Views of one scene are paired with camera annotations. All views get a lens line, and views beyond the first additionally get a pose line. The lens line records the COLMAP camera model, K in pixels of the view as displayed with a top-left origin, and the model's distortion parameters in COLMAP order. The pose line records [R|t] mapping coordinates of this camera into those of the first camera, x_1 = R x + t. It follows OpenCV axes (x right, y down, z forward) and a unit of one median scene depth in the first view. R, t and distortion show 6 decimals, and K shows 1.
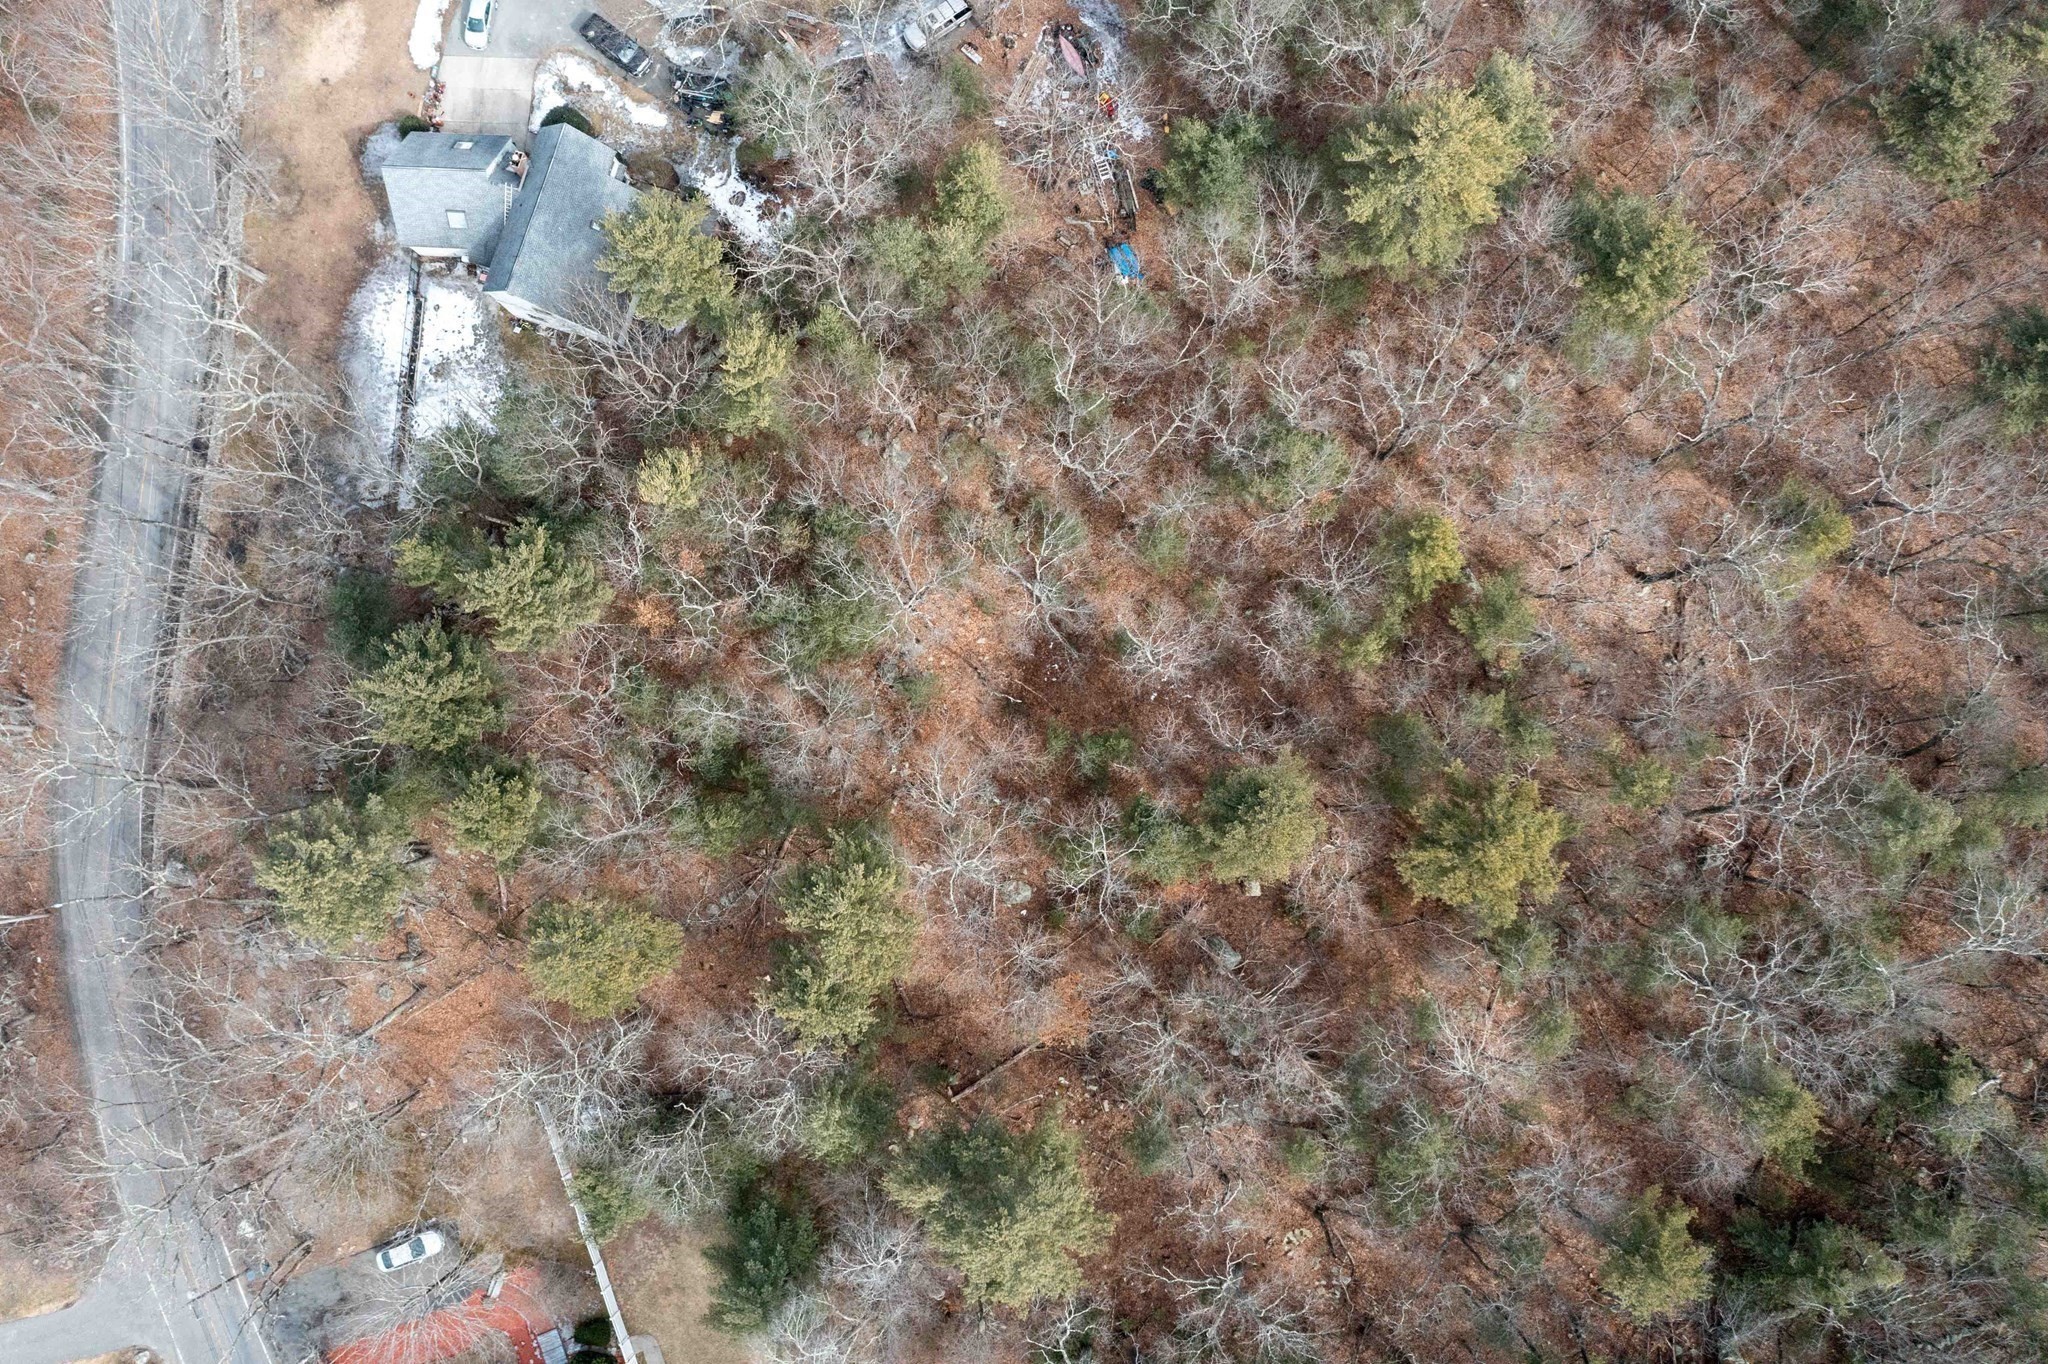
lens RADIAL K [[1618.5, 0, 1025.3], [0, 1618.5, 683.3], [0, 0, 1]] dist [-0.012919, 0.001163]
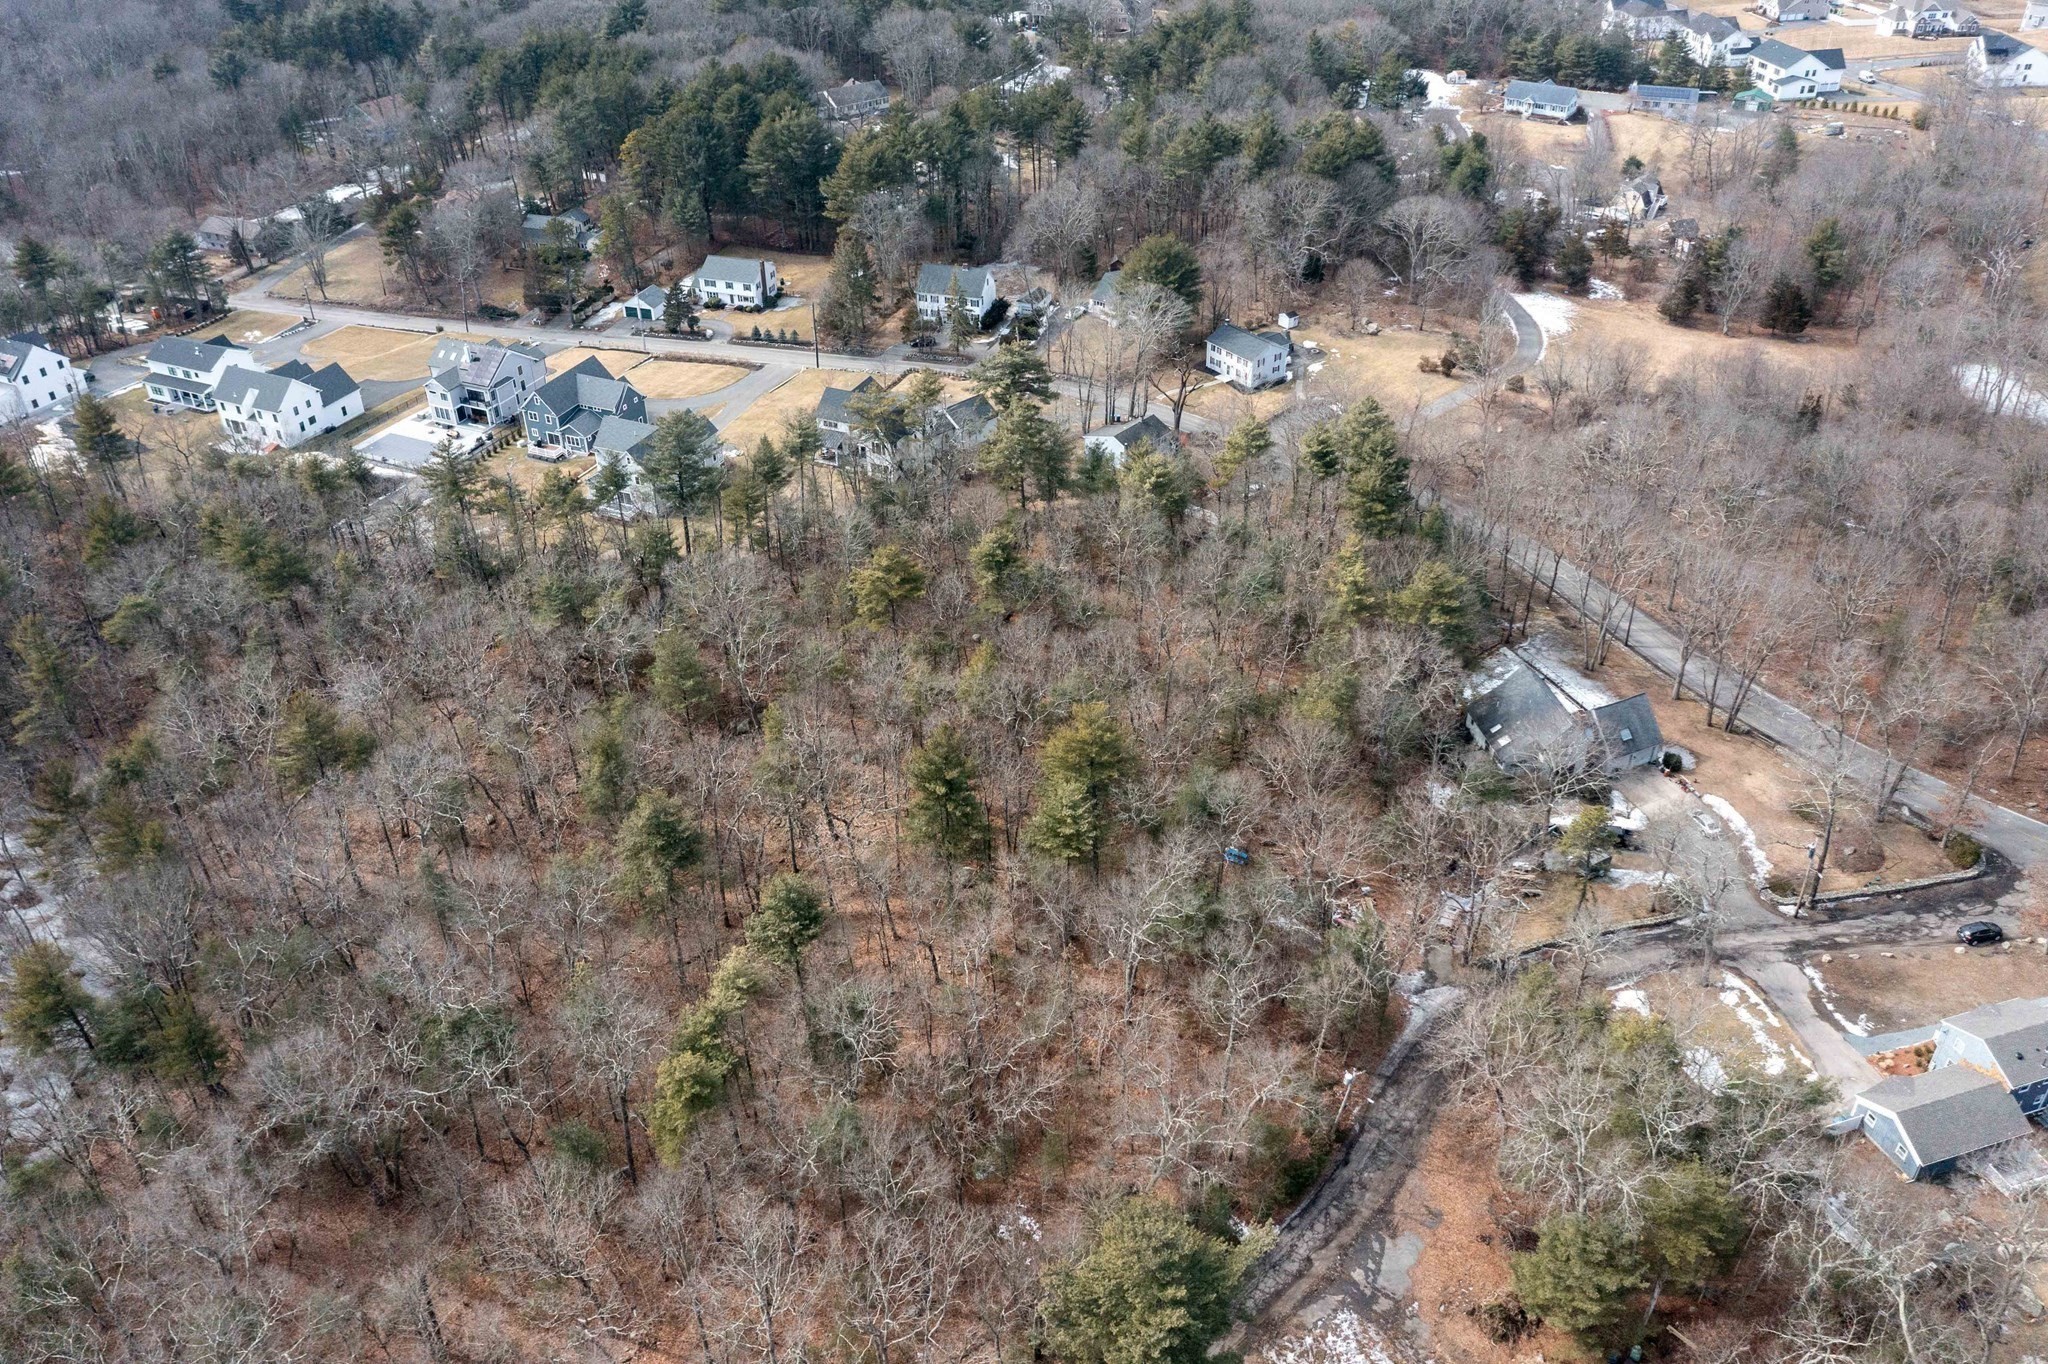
lens RADIAL K [[1618.5, 0, 1019.2], [0, 1618.5, 670.5], [0, 0, 1]] dist [-0.012919, 0.001163]
pose [[-0.883160, 0.302328, -0.358645, 0.781321], [-0.461765, -0.425918, 0.778054, -1.364685], [0.082474, 0.852756, 0.515758, 0.091478]]
